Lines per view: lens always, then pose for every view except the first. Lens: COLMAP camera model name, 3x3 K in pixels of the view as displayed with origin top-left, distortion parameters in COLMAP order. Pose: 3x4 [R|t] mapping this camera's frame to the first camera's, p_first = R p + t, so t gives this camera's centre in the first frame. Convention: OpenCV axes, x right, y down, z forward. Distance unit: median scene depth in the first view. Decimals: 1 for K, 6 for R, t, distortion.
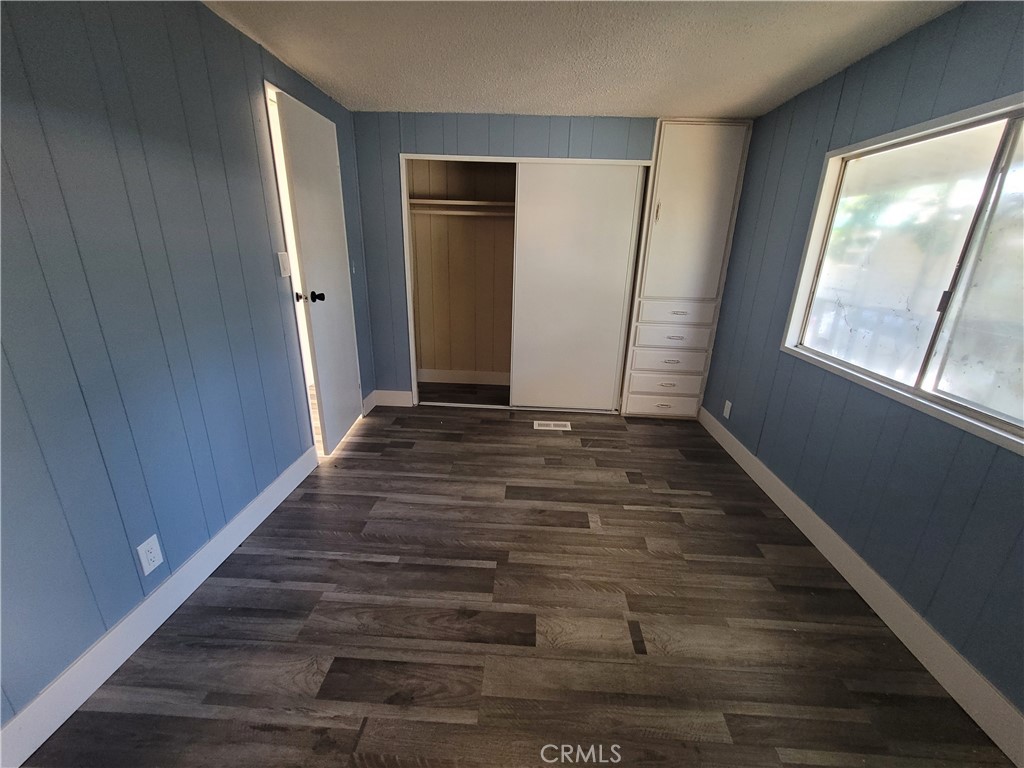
lens RADIAL K [[417.4, 0, 515.3], [0, 417.4, 379.9], [0, 0, 1]] dist [0.000171, 0.000224]
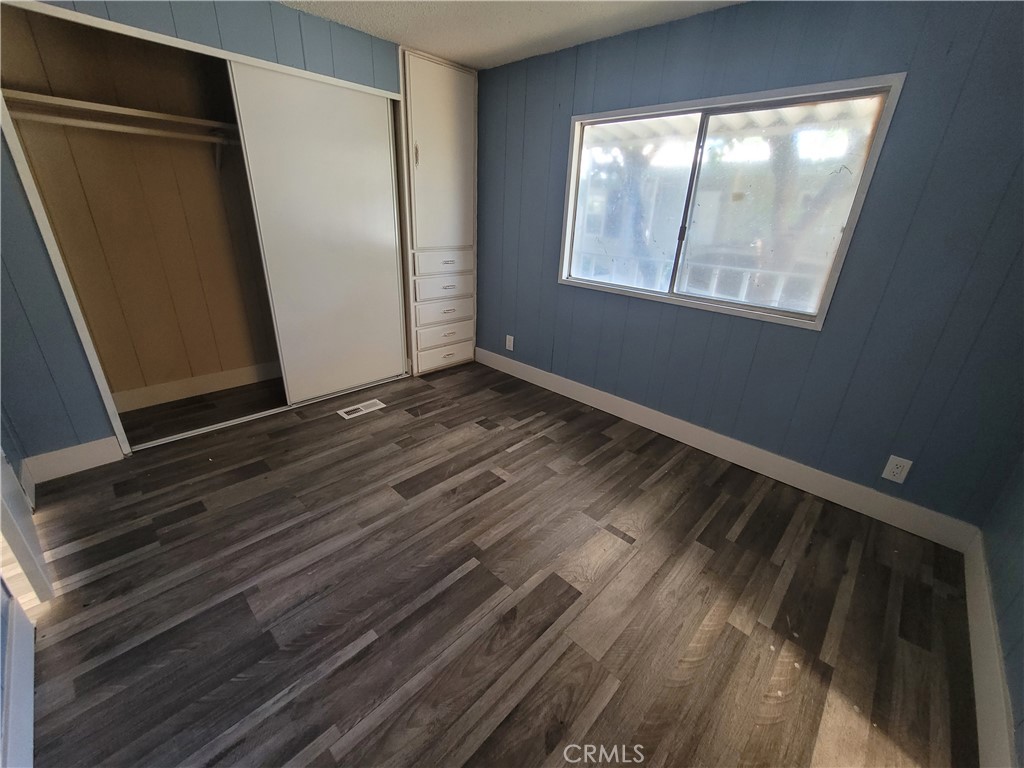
lens RADIAL K [[417.4, 0, 515.3], [0, 417.4, 379.9], [0, 0, 1]] dist [0.000171, 0.000224]
pose [[0.660875, -0.286302, 0.693740, -0.387892], [0.213582, 0.957901, 0.191856, -0.061332], [-0.719463, 0.021377, 0.694201, 0.244410]]
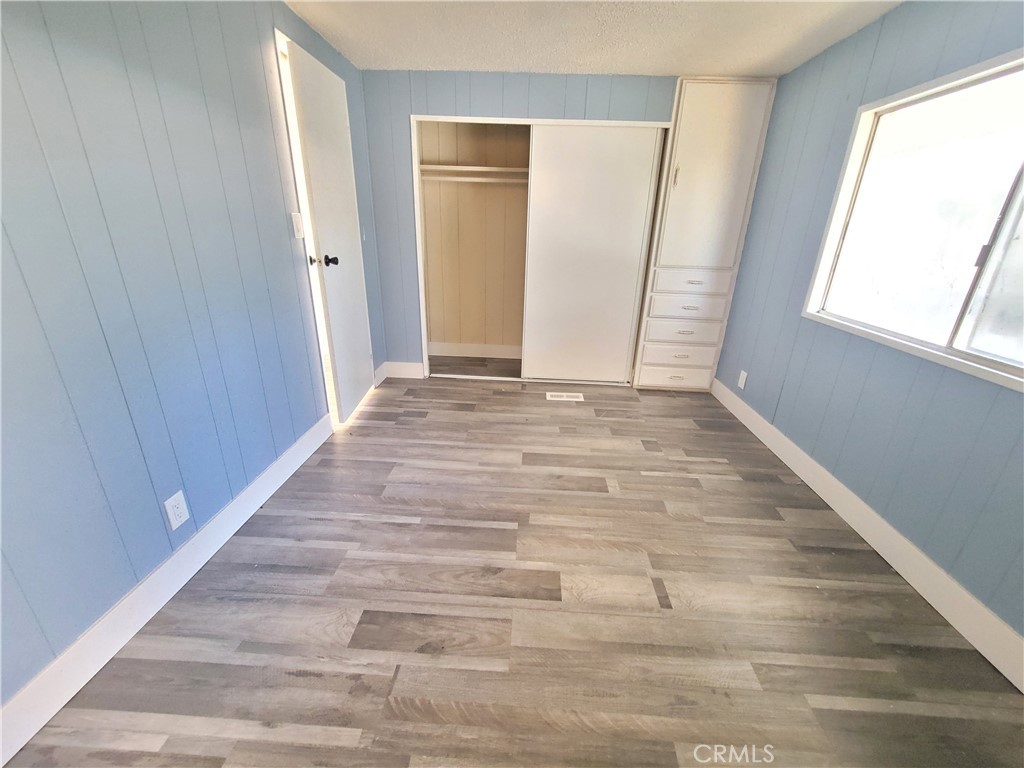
lens RADIAL K [[417.4, 0, 515.3], [0, 417.4, 379.9], [0, 0, 1]] dist [0.000171, 0.000224]
pose [[0.999998, 0.001400, -0.001649, -0.038665], [-0.001332, 0.999159, 0.040994, 0.039772], [0.001705, -0.040992, 0.999158, 0.009143]]
